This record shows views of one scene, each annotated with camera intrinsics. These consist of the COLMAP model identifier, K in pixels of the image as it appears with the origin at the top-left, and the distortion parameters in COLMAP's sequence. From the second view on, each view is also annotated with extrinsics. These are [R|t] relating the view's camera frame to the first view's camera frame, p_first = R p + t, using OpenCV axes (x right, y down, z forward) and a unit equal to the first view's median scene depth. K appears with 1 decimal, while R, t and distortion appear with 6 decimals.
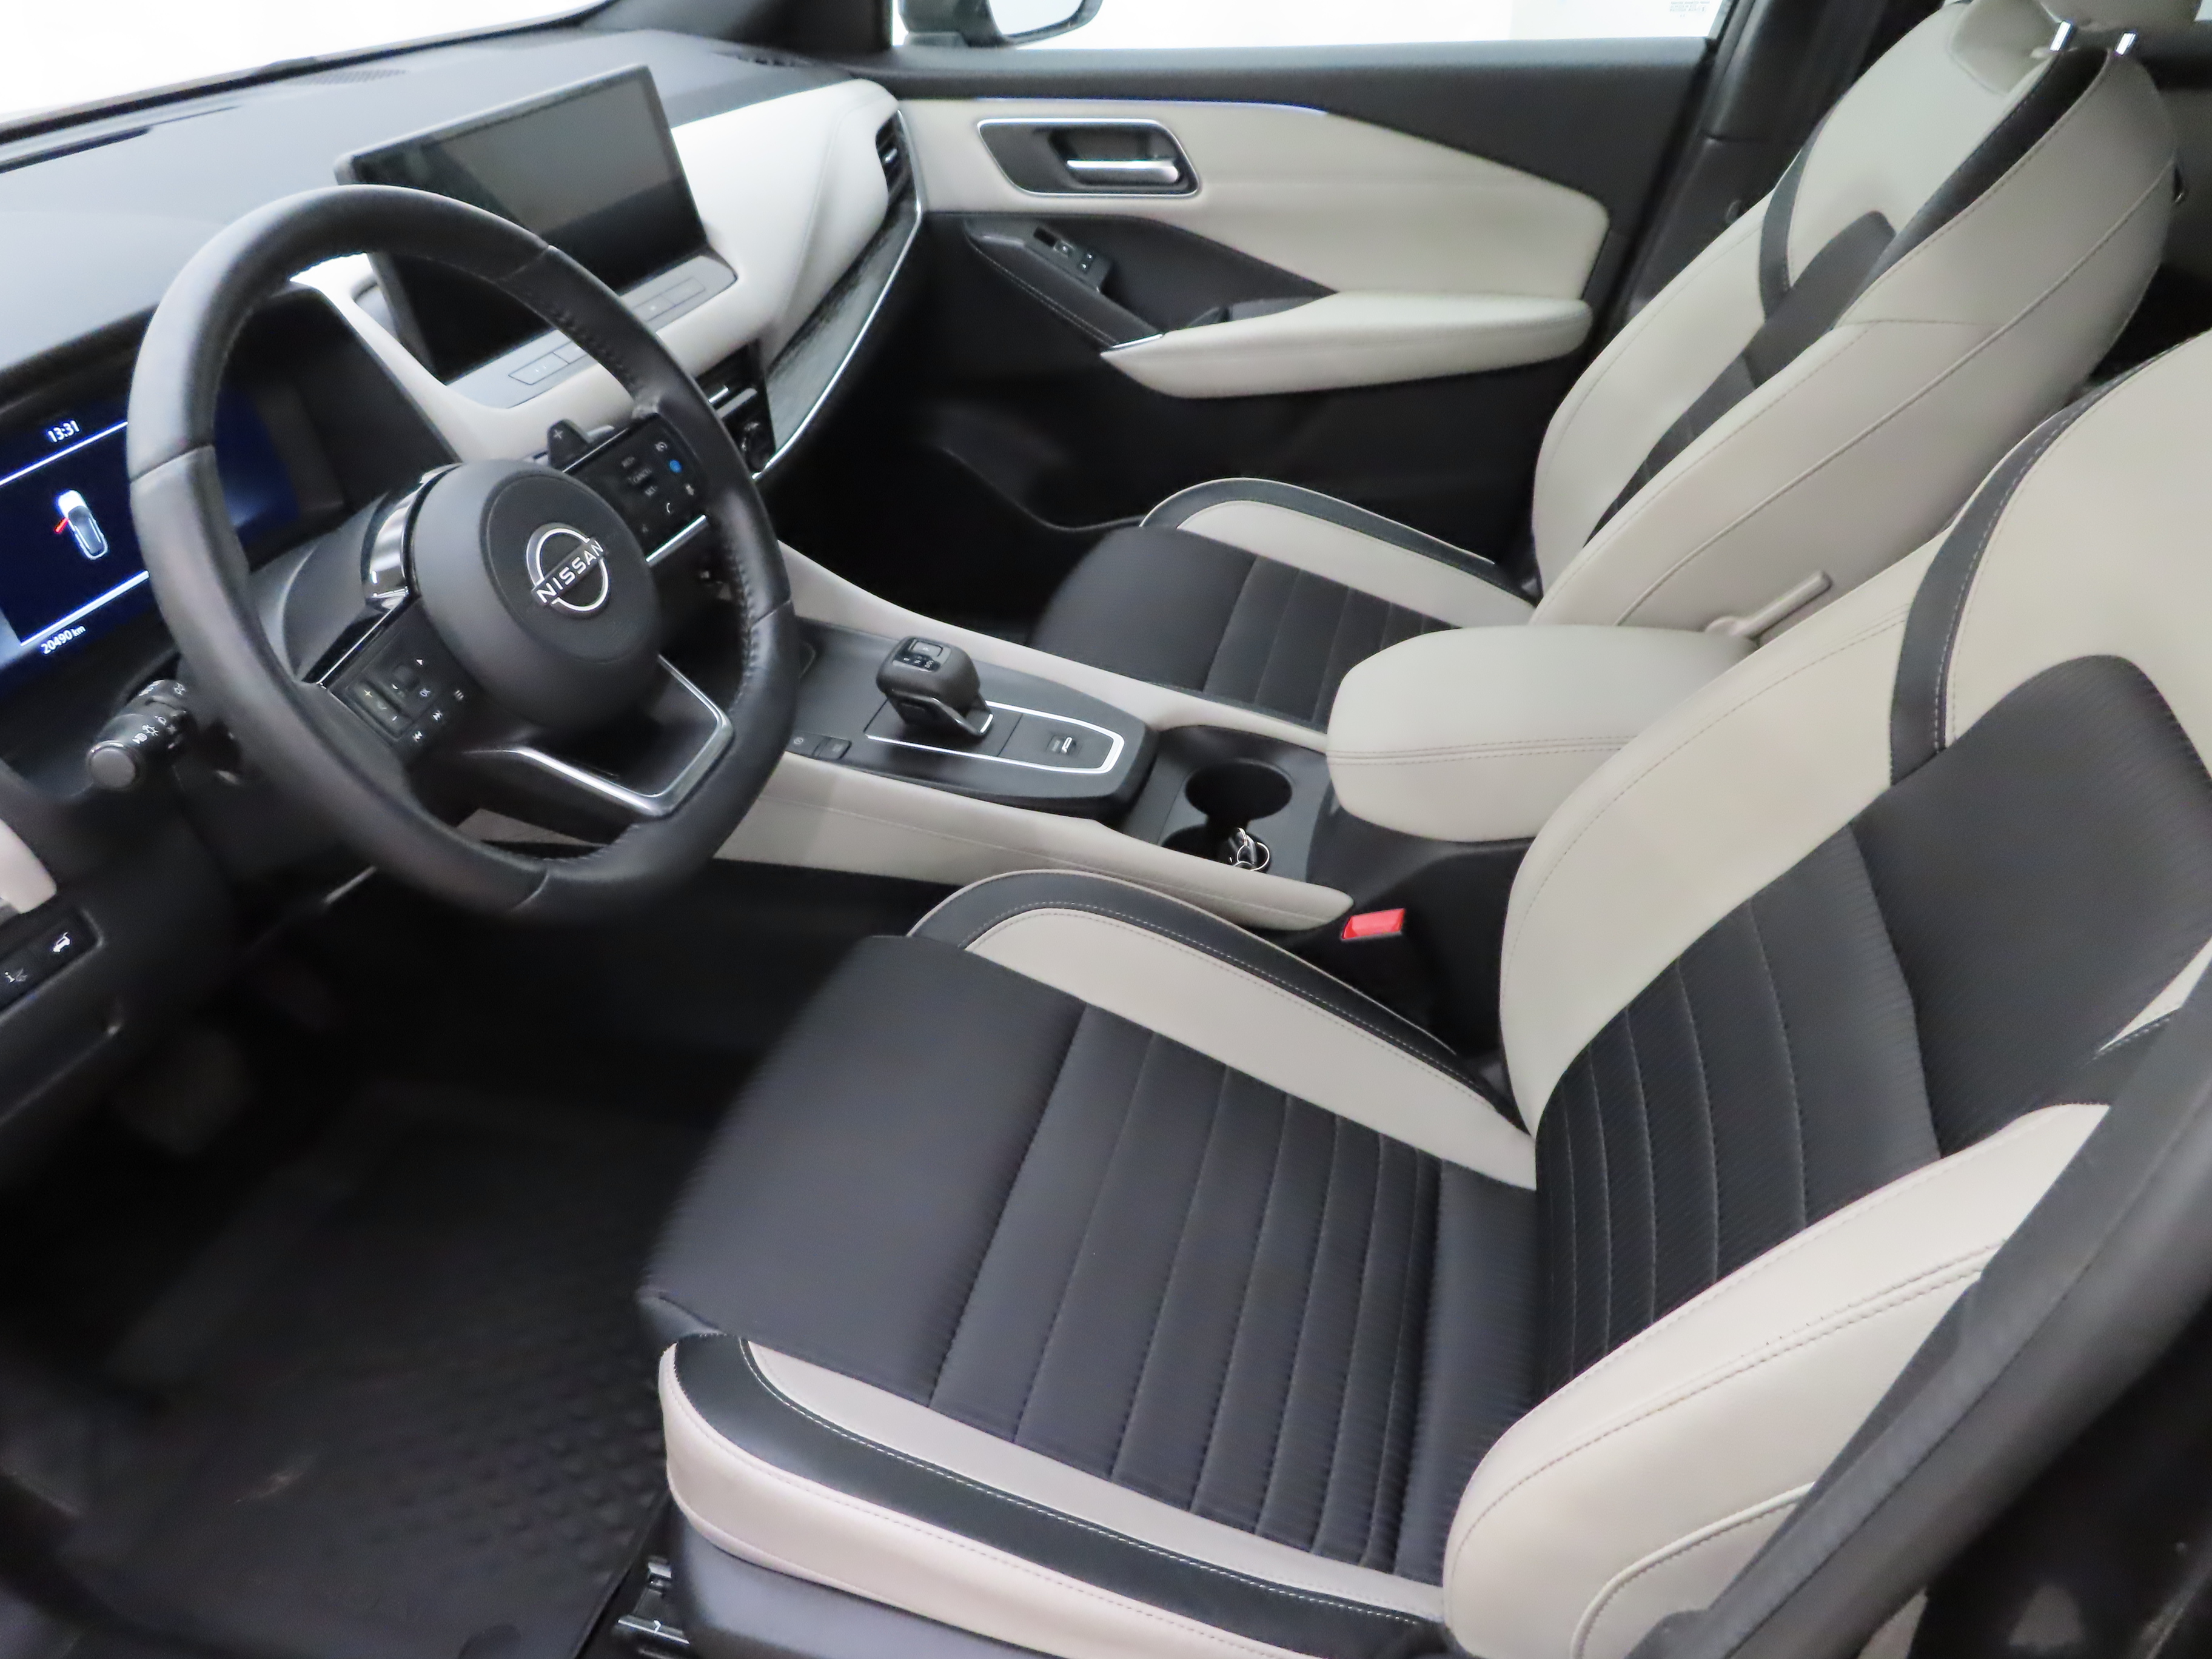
lens RADIAL K [[1619.1, 0, 1106.0], [0, 1619.1, 829.5], [0, 0, 1]] dist [-0.011553, 0.010852]
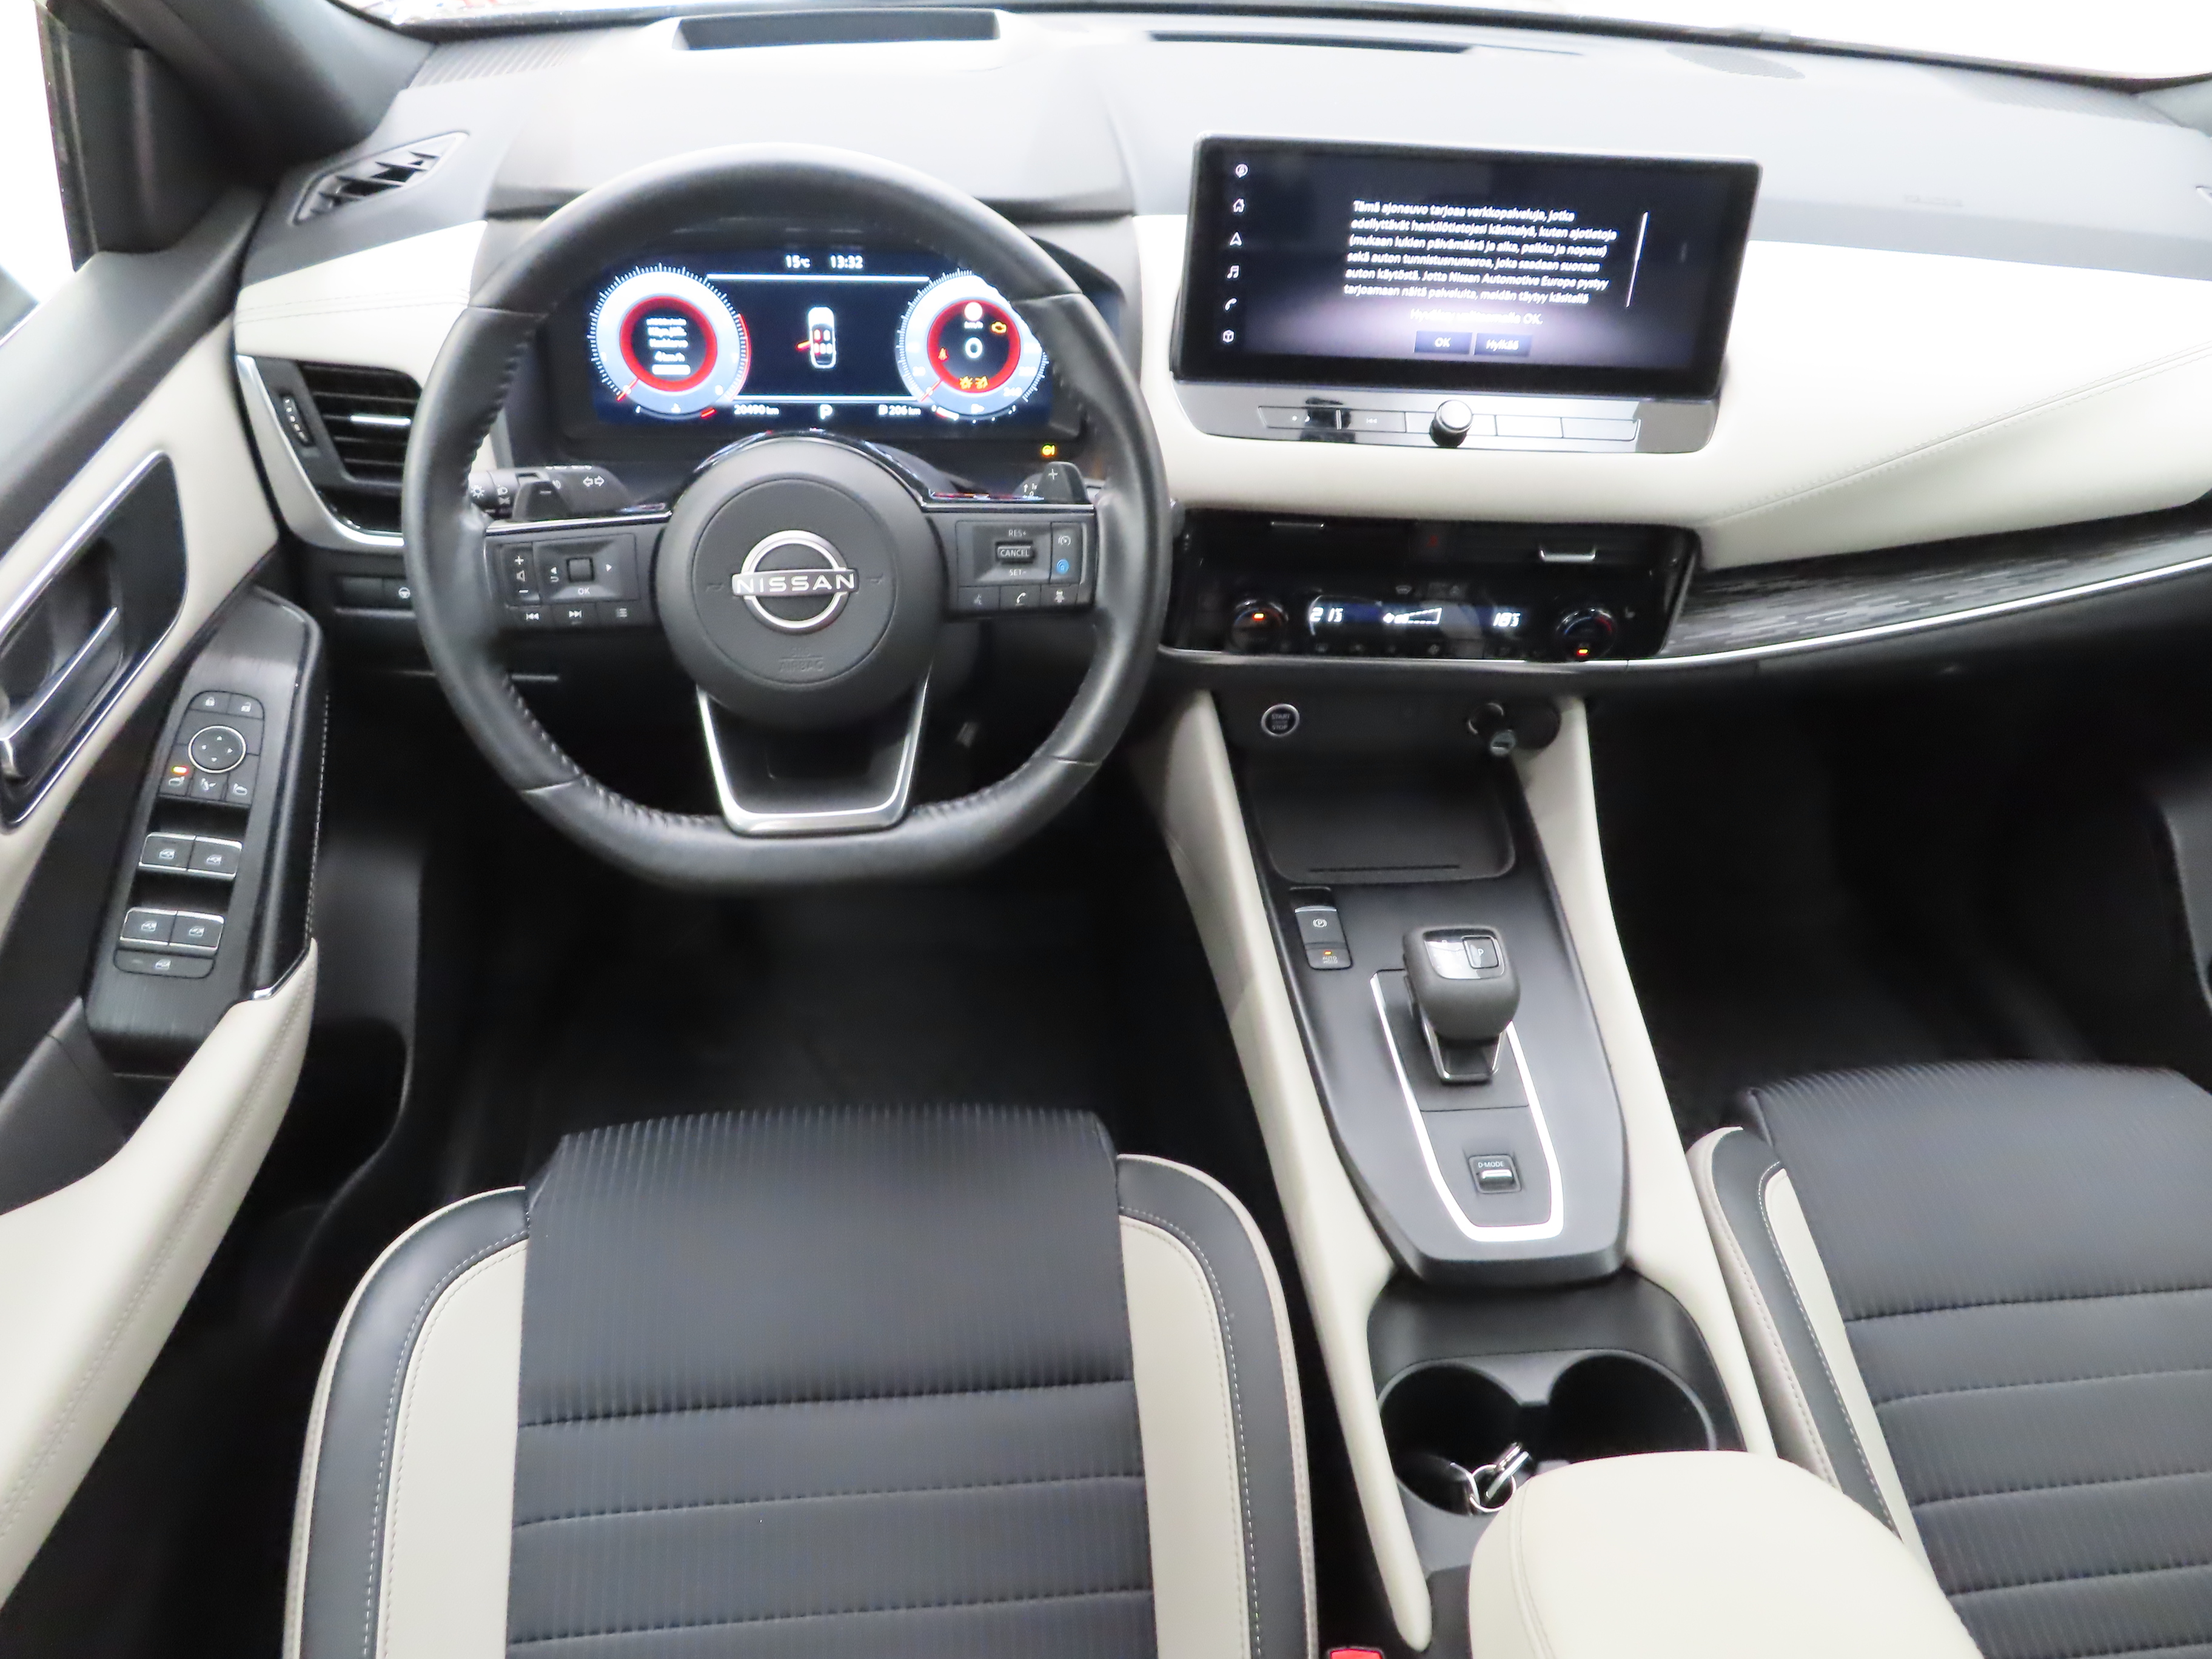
lens RADIAL K [[1619.1, 0, 1106.0], [0, 1619.1, 829.5], [0, 0, 1]] dist [-0.011553, 0.010852]
pose [[0.352967, 0.630765, -0.691050, 0.464234], [-0.582528, 0.726126, 0.365244, -0.477680], [0.732172, 0.273637, 0.623736, 0.525187]]
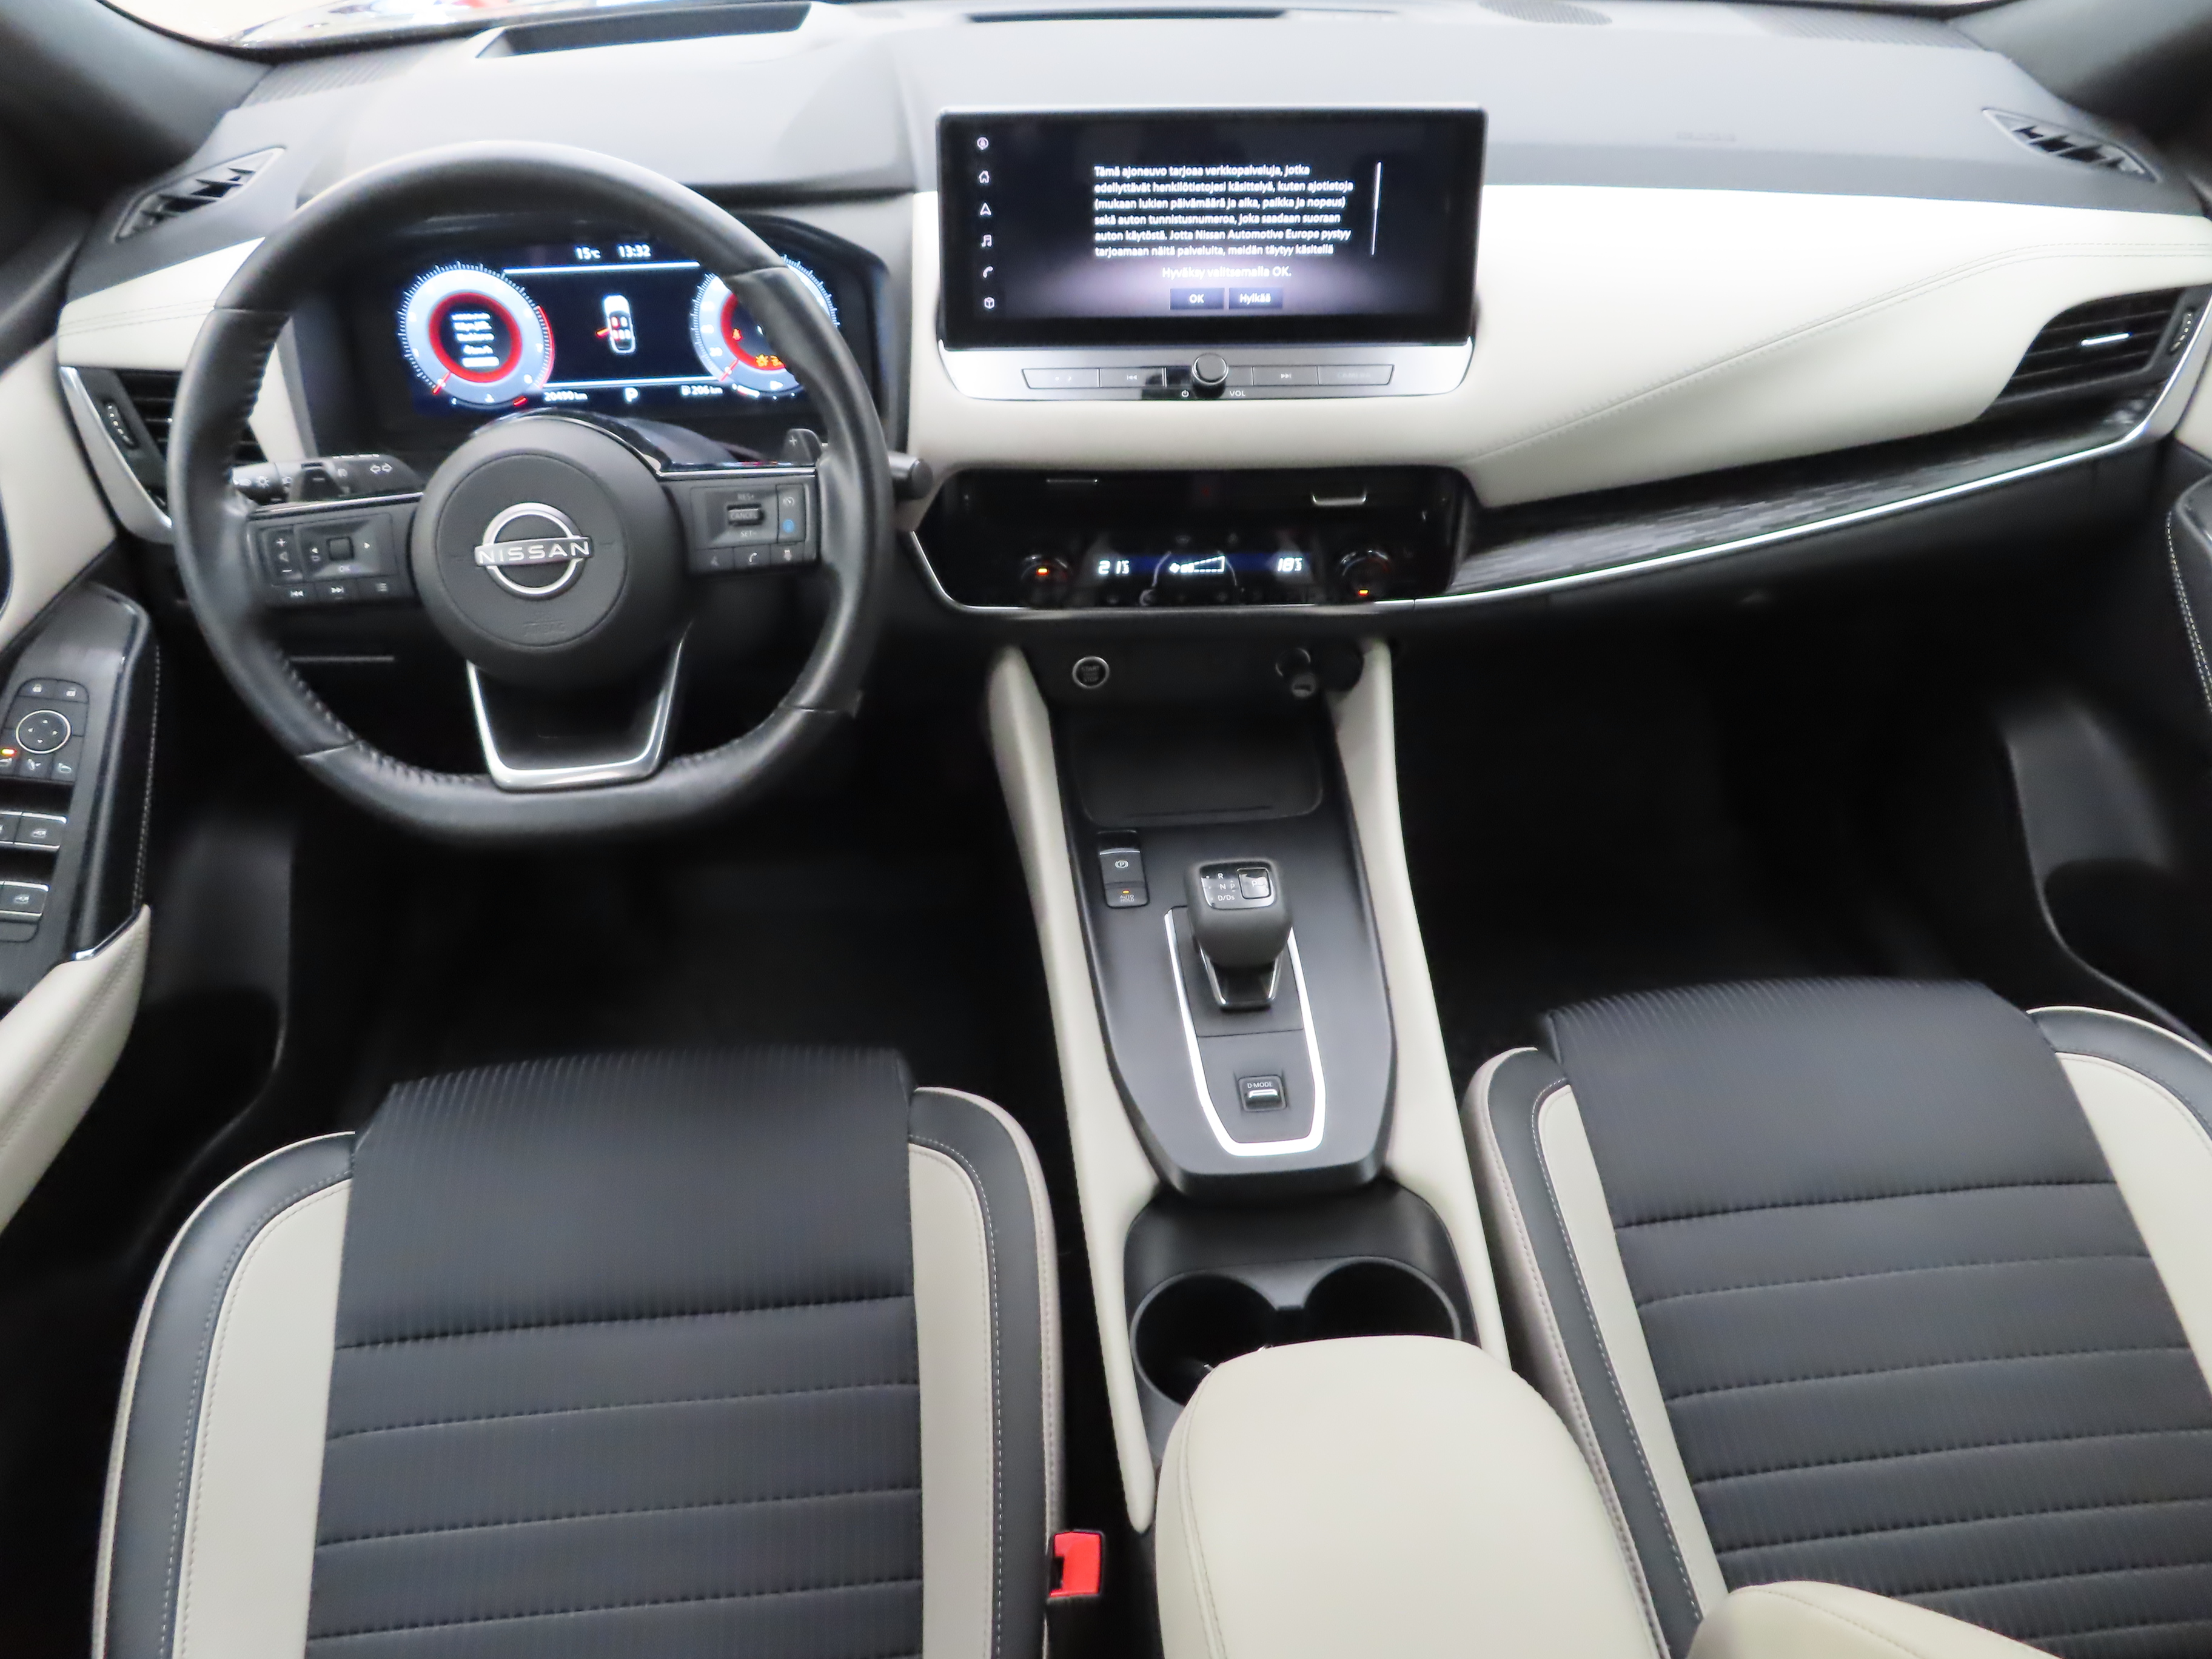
lens RADIAL K [[1619.1, 0, 1106.0], [0, 1619.1, 829.5], [0, 0, 1]] dist [-0.011553, 0.010852]
pose [[0.345747, 0.623920, -0.700844, 0.590862], [-0.539650, 0.743241, 0.395438, -0.589974], [0.767618, 0.241489, 0.593672, 0.652666]]
